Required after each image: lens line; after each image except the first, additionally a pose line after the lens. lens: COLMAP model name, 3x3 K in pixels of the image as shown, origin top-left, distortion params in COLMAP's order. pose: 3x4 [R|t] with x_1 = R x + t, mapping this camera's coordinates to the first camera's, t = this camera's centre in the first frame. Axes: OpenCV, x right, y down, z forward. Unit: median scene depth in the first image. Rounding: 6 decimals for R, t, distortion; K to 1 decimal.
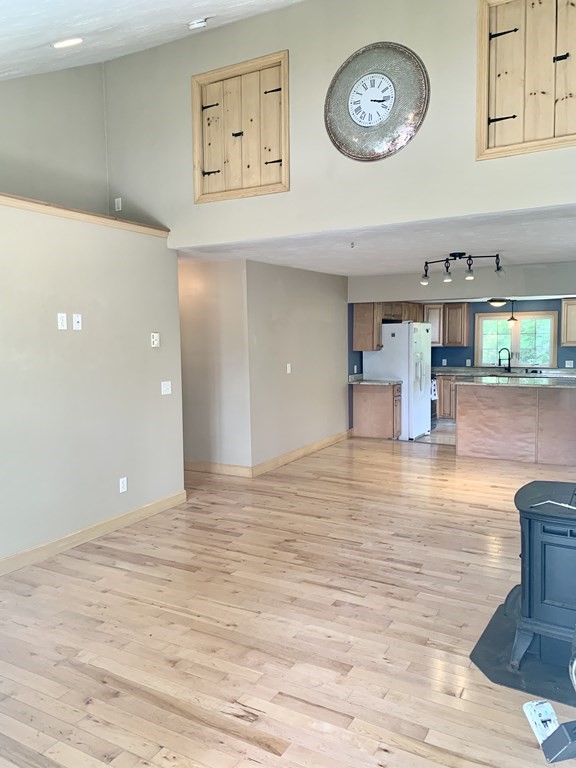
lens RADIAL K [[582.6, 0, 290.7], [0, 582.6, 385.2], [0, 0, 1]] dist [0.052438, -0.067682]
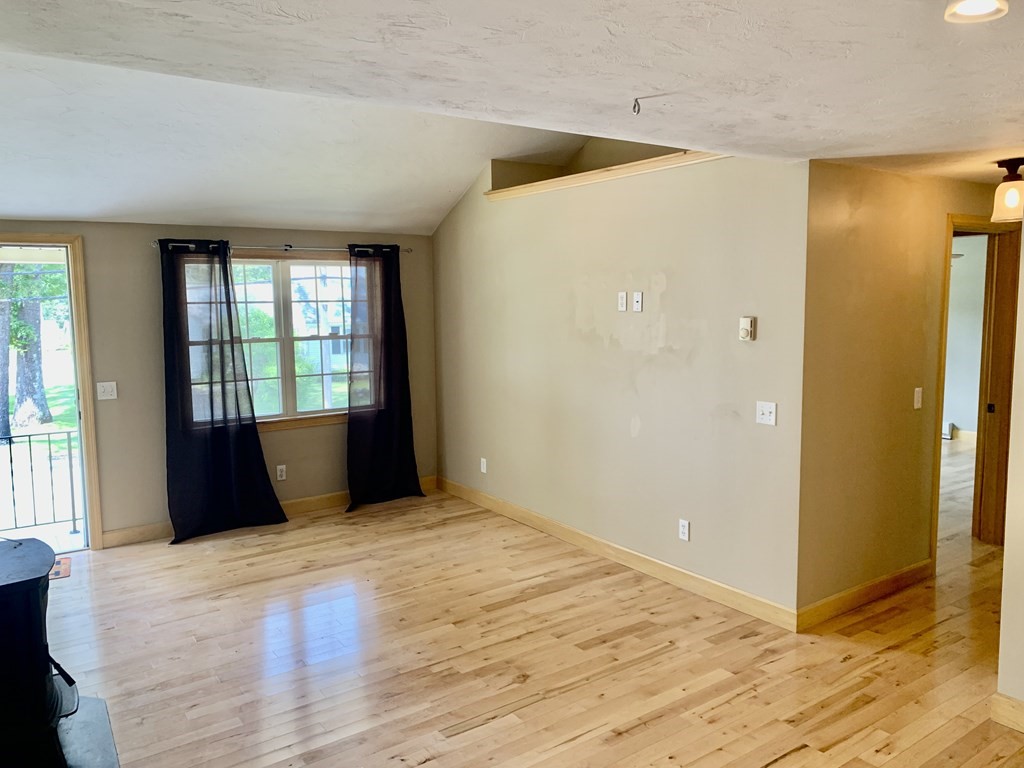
lens RADIAL K [[776.9, 0, 519.9], [0, 776.9, 383.2], [0, 0, 1]] dist [0.052438, -0.067682]
pose [[-0.415297, 0.126985, -0.900779, 0.654858], [-0.062268, 0.983918, 0.167413, -0.158013], [0.907552, 0.125616, -0.400711, 1.230429]]
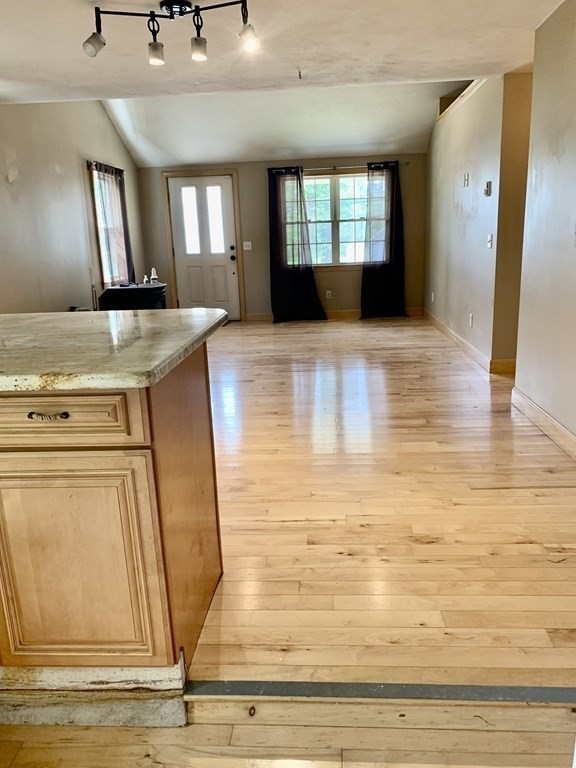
lens RADIAL K [[582.6, 0, 287.7], [0, 582.6, 382.4], [0, 0, 1]] dist [0.052438, -0.067682]
pose [[-0.897536, 0.158445, -0.411491, 0.575767], [0.015045, 0.943671, 0.330544, -0.115307], [0.440685, 0.290484, -0.849362, 1.935242]]
